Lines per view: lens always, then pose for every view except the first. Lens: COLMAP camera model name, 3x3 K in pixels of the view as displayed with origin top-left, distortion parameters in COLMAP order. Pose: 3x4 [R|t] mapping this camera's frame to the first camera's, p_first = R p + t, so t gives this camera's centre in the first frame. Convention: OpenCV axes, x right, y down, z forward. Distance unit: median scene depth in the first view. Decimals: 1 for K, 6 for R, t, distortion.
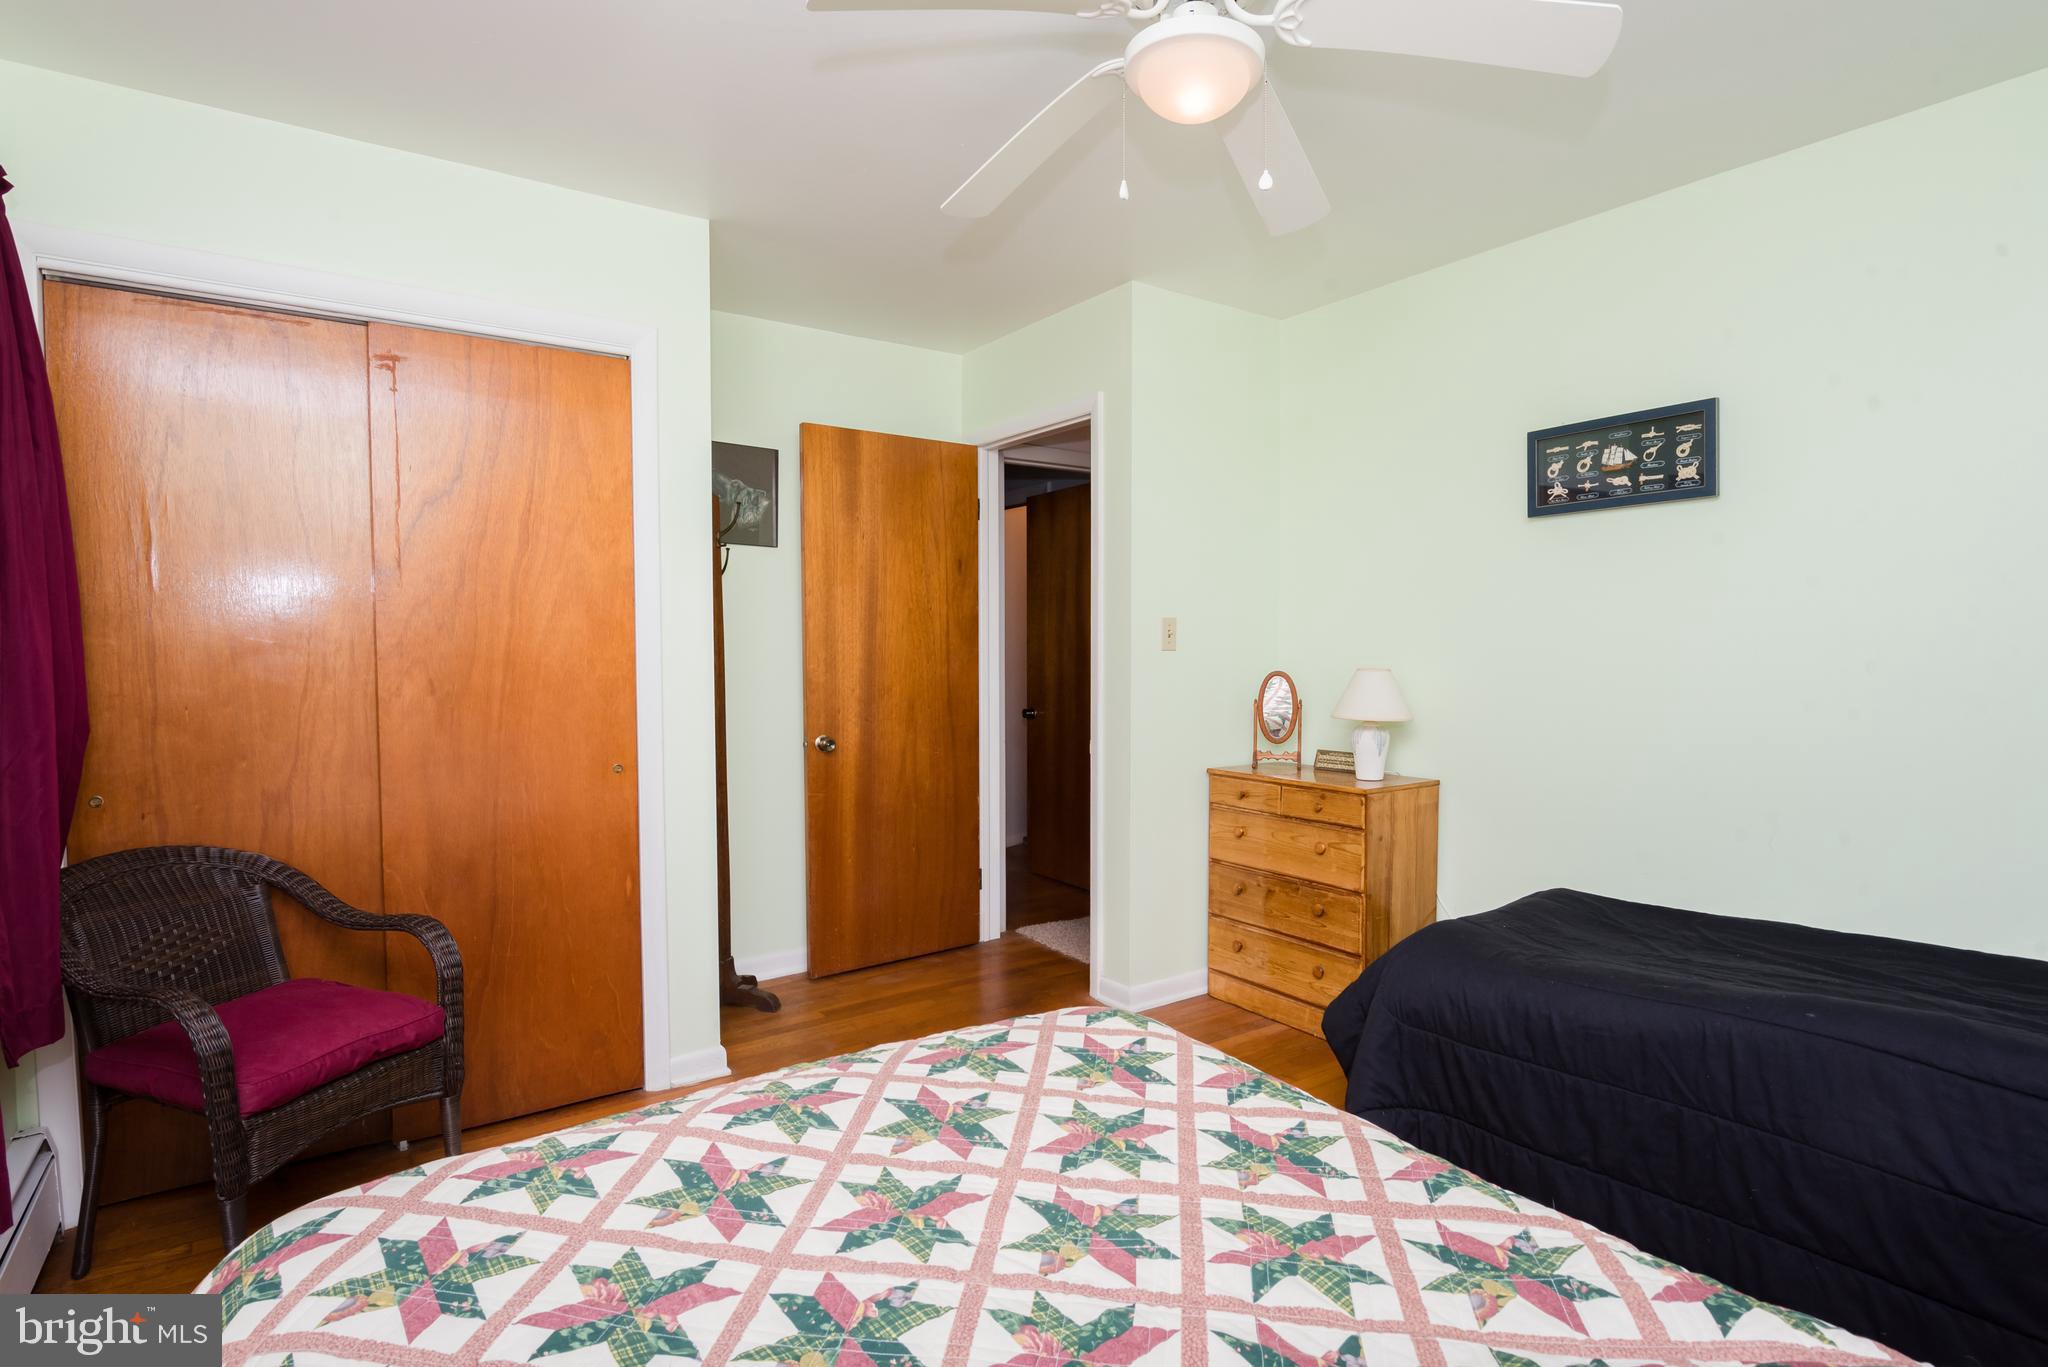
lens RADIAL K [[1044.3, 0, 1020.0], [0, 1044.3, 681.8], [0, 0, 1]] dist [-0.000948, -0.000388]
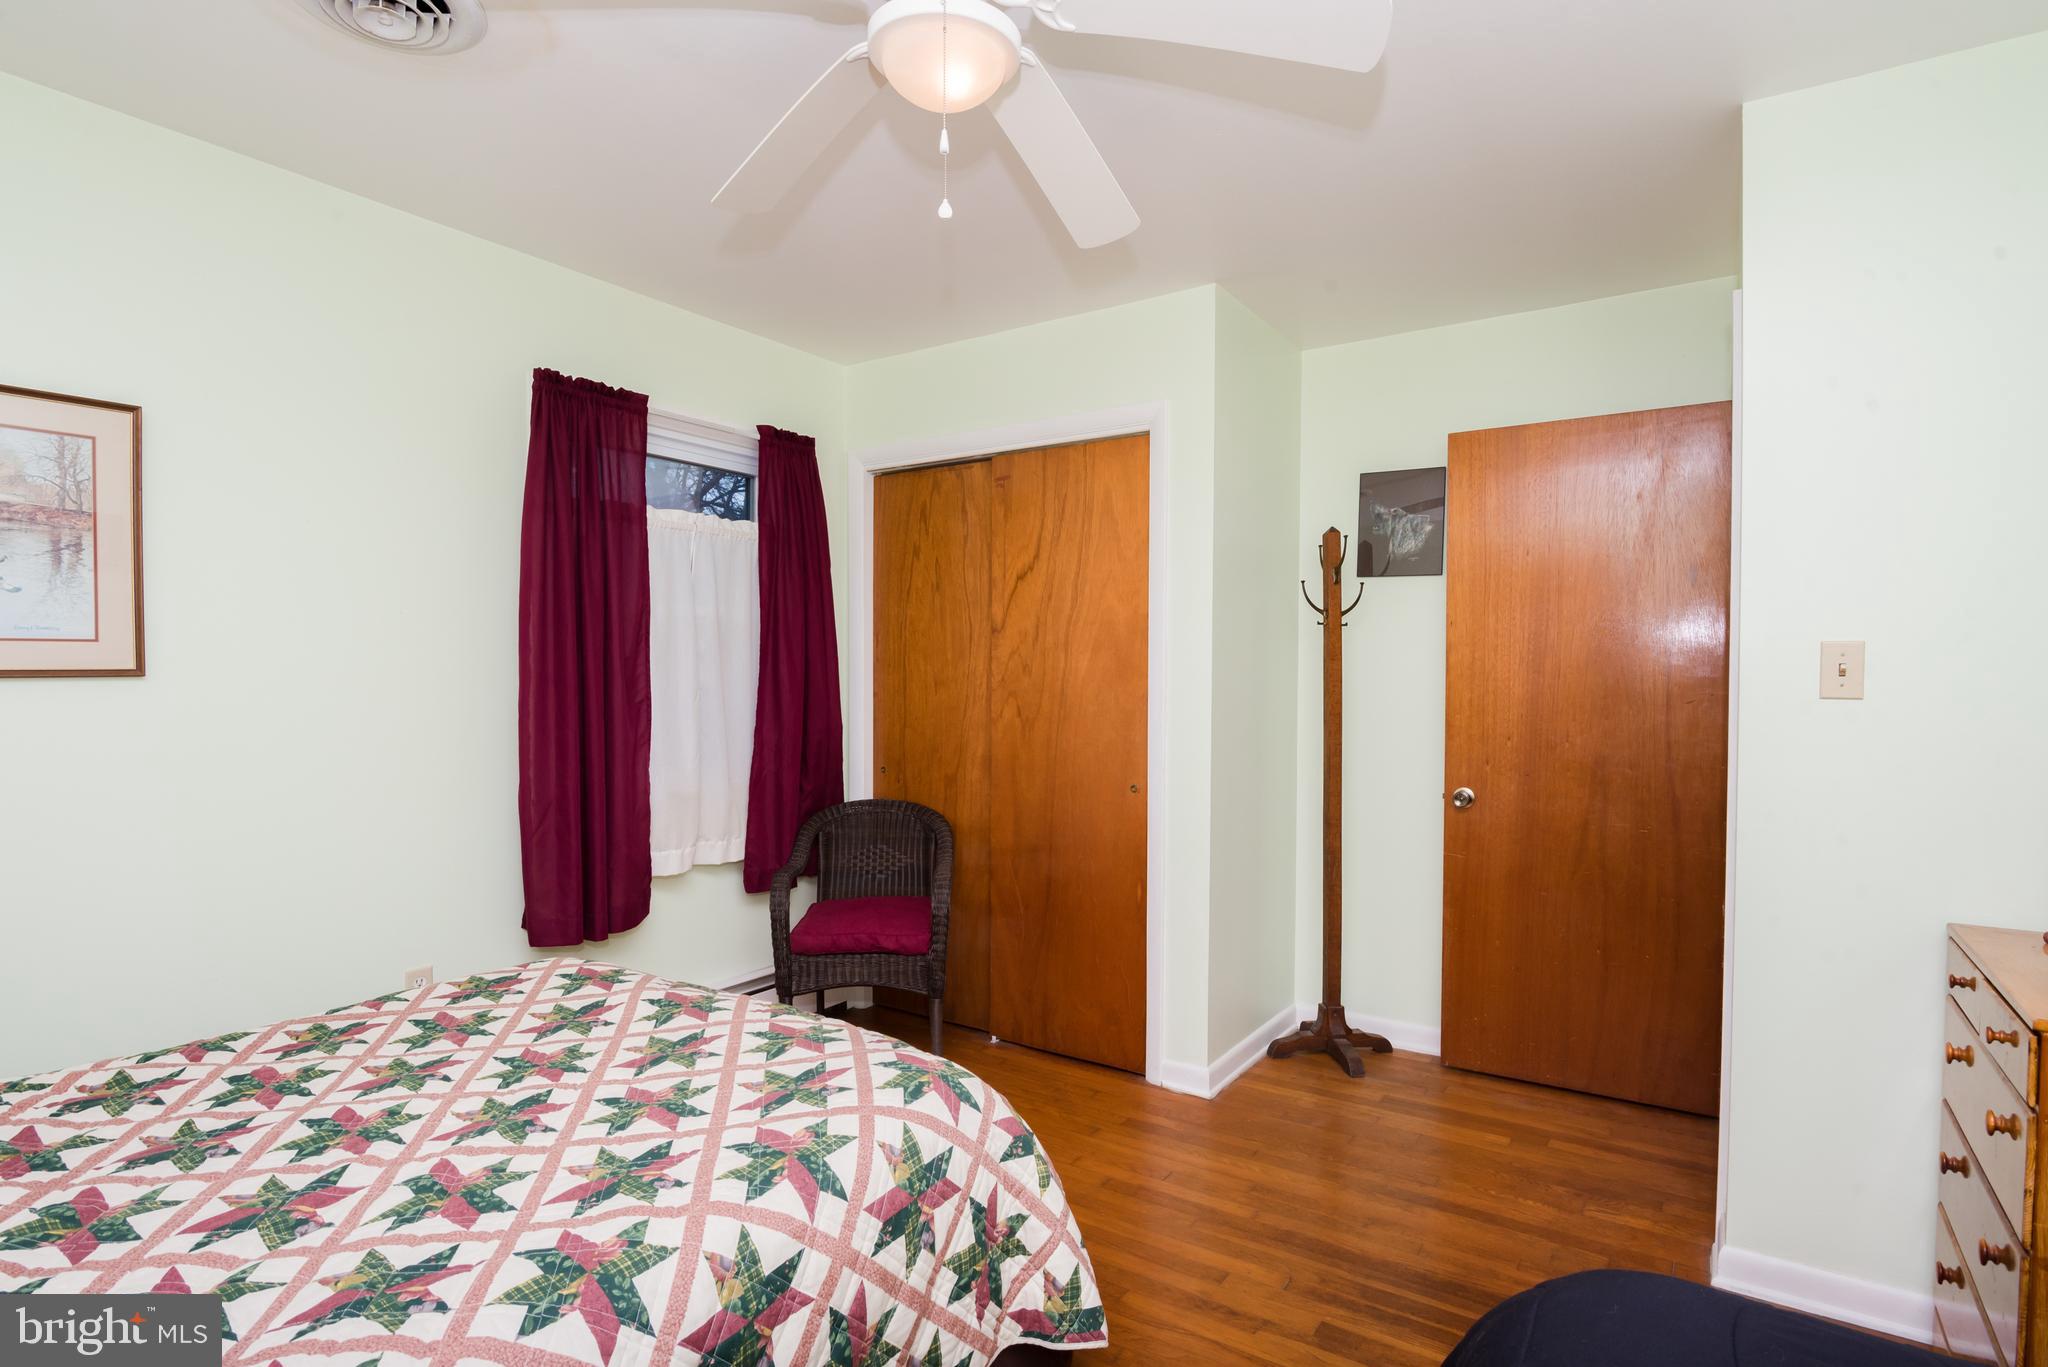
lens RADIAL K [[1044.3, 0, 1027.4], [0, 1044.3, 683.0], [0, 0, 1]] dist [-0.000948, -0.000388]
pose [[0.374088, 0.009828, -0.927341, 0.685450], [-0.037395, 0.999290, -0.004494, -0.025591], [0.926639, 0.036360, 0.374190, 0.484308]]
